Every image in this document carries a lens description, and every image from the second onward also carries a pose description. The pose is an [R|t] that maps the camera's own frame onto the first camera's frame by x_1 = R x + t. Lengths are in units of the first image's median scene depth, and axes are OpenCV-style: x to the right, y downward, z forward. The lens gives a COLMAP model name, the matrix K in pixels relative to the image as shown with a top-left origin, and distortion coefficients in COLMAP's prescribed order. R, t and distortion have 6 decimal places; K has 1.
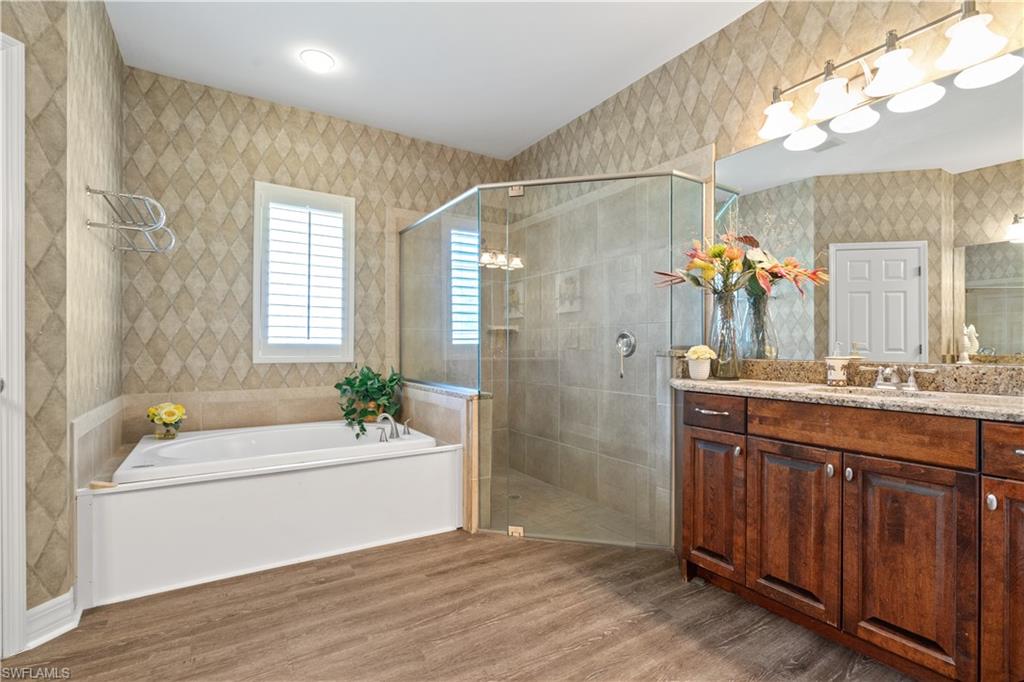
lens RADIAL K [[471.9, 0, 516.2], [0, 471.9, 340.8], [0, 0, 1]] dist [-0.003930, 0.001313]
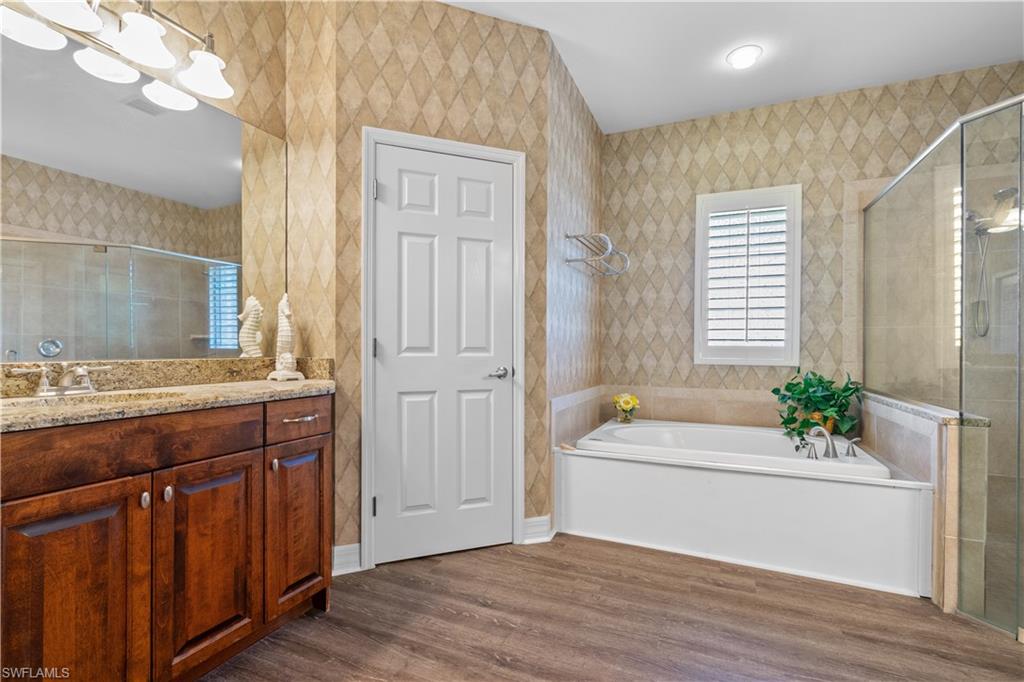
lens RADIAL K [[468.1, 0, 514.0], [0, 468.1, 344.1], [0, 0, 1]] dist [-0.001984, 0.000710]
pose [[0.555131, -0.005699, -0.831743, 0.124629], [0.006874, 0.999974, -0.002263, 0.001626], [0.831735, -0.004461, 0.555156, 0.065890]]
